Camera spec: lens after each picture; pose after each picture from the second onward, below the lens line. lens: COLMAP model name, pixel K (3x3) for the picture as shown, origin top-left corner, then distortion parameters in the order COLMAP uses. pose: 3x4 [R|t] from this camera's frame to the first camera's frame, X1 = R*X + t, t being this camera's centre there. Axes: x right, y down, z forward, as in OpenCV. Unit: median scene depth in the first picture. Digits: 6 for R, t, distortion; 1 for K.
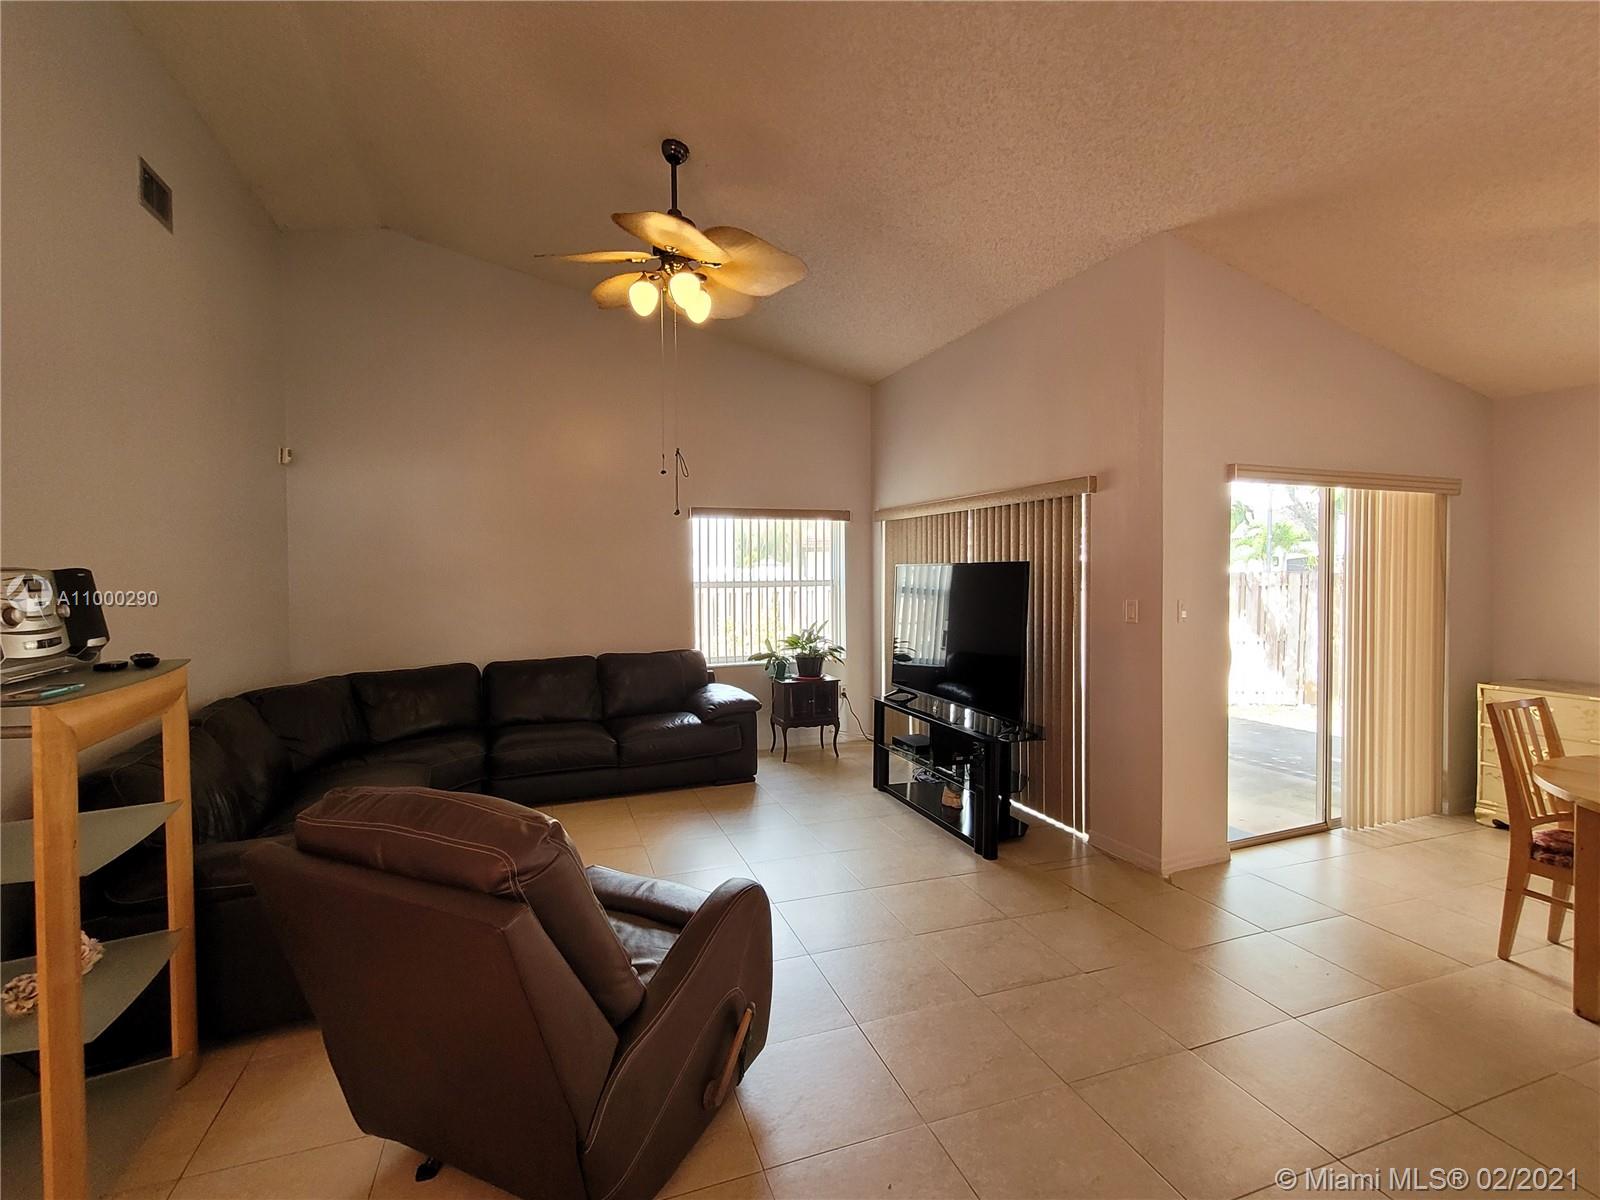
lens RADIAL K [[733.6, 0, 791.3], [0, 733.6, 603.9], [0, 0, 1]] dist [0.001647, -0.001216]
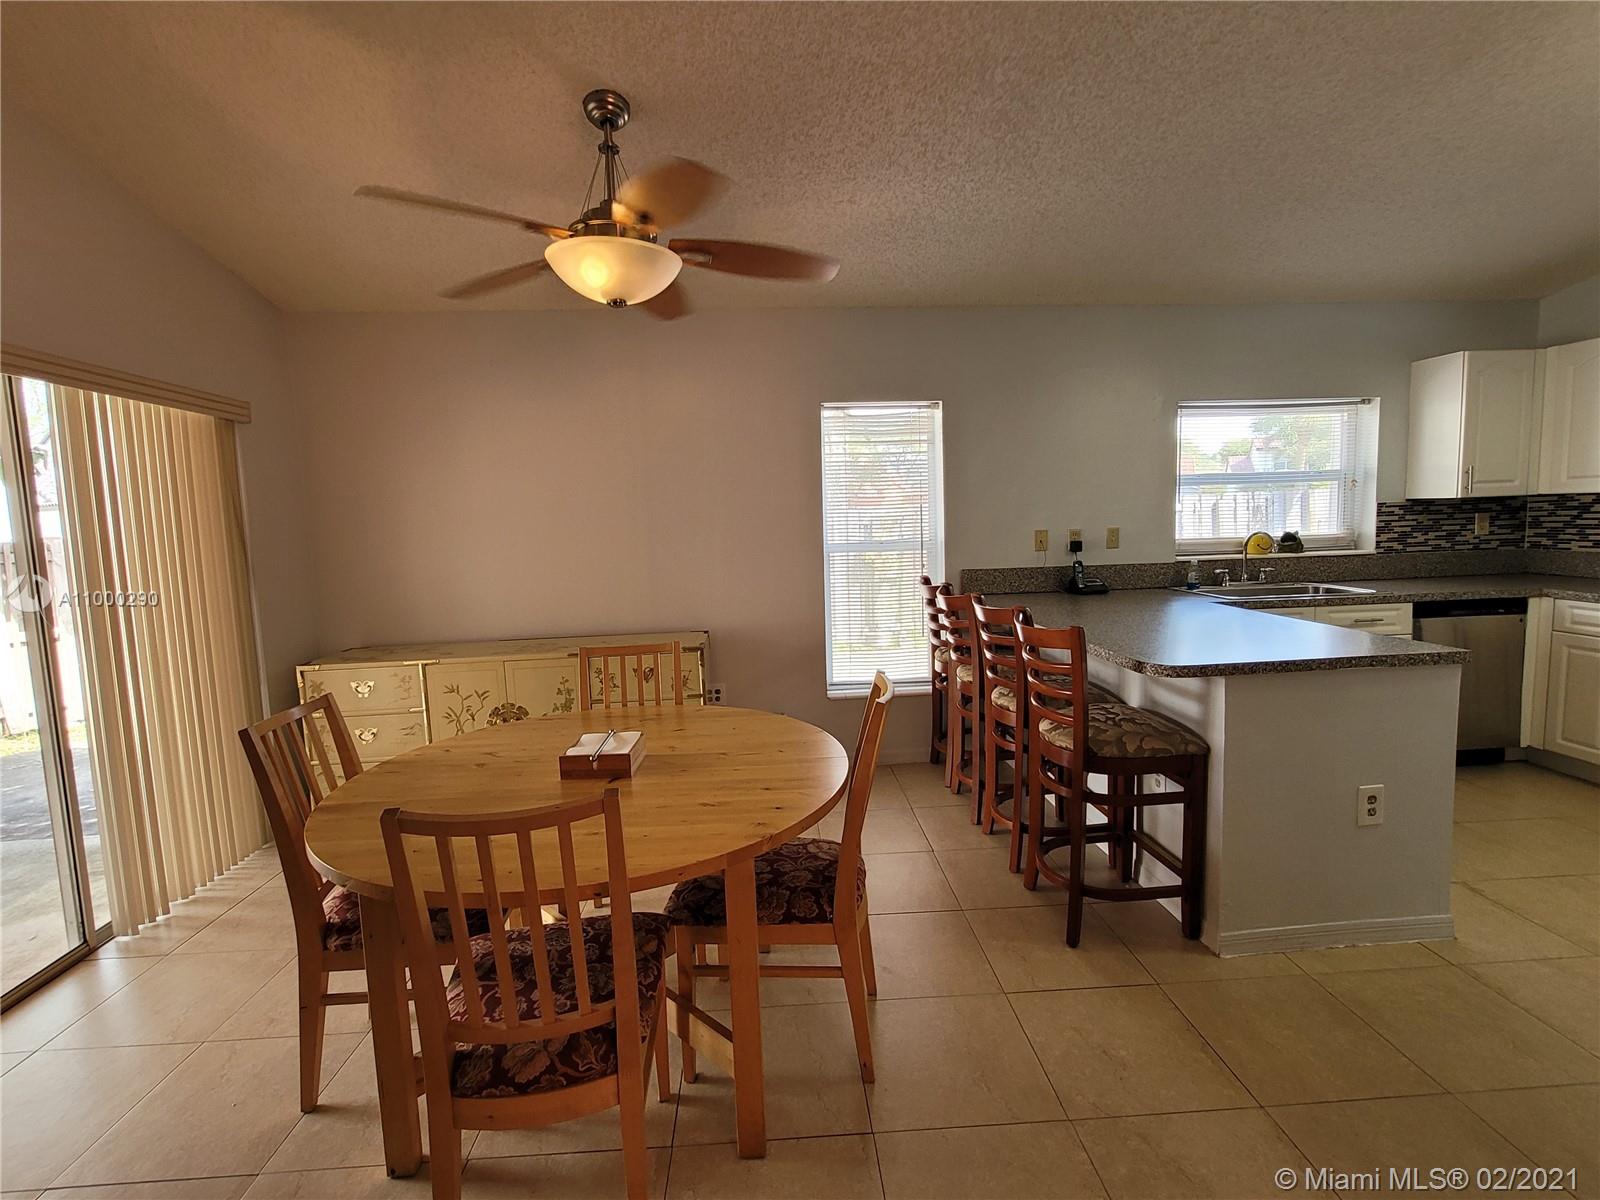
lens RADIAL K [[733.6, 0, 796.3], [0, 733.6, 598.3], [0, 0, 1]] dist [0.001647, -0.001216]
pose [[0.287572, -0.103199, 0.952183, 0.352397], [0.059183, 0.994193, 0.089878, -0.003115], [-0.955929, 0.030507, 0.292010, 0.256843]]
